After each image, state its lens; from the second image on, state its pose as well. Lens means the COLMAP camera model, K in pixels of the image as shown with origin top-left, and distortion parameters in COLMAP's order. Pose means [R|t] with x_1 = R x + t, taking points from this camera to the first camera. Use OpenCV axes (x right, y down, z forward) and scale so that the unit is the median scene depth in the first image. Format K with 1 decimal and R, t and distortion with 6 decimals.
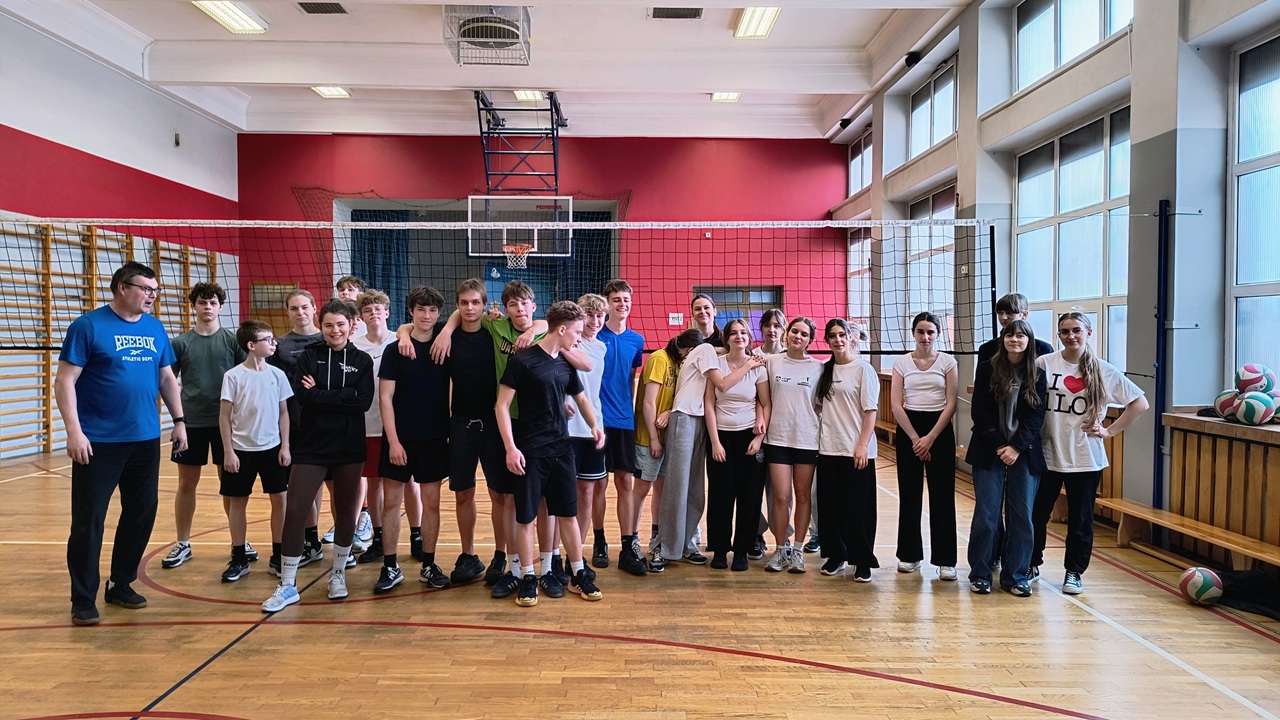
lens RADIAL K [[873.9, 0, 650.6], [0, 873.9, 355.0], [0, 0, 1]] dist [0.004340, -0.012831]
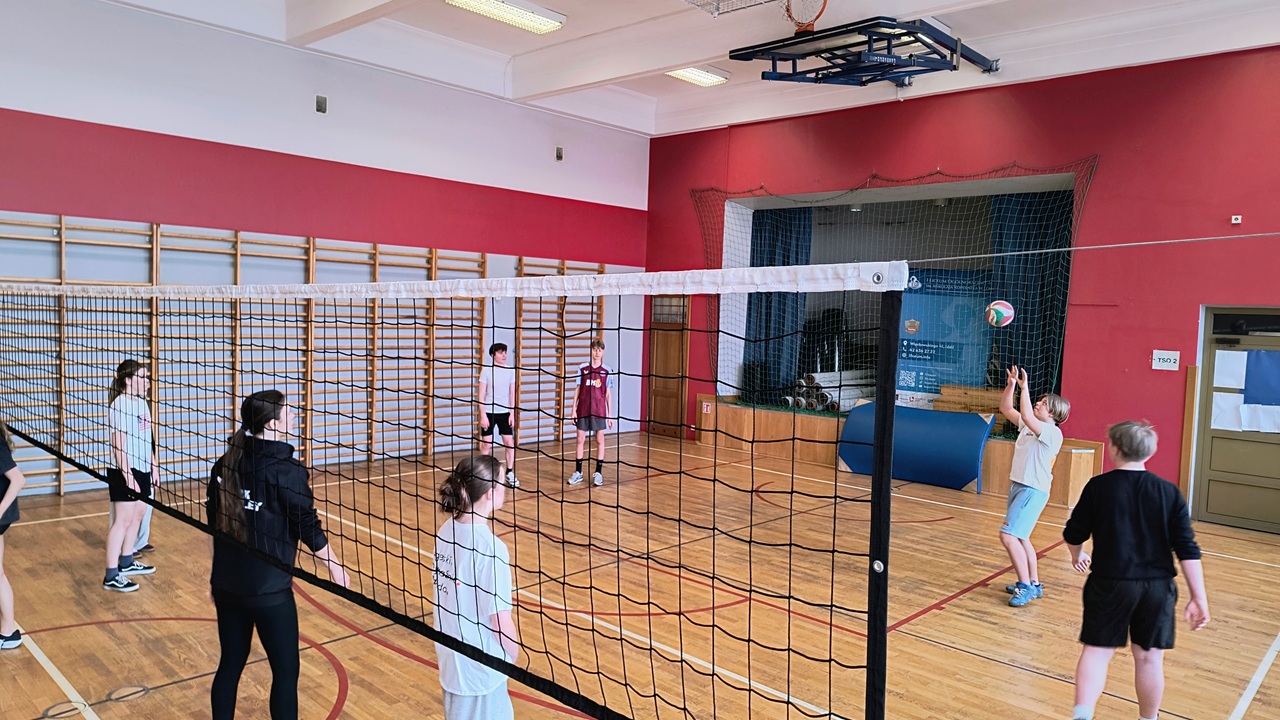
lens RADIAL K [[863.5, 0, 628.9], [0, 863.5, 362.2], [0, 0, 1]] dist [0.032638, -0.033723]
pose [[0.706976, 0.067043, -0.704053, 0.280080], [-0.047994, 0.997750, 0.046817, -0.074487], [0.705607, 0.000692, 0.708603, 0.449487]]
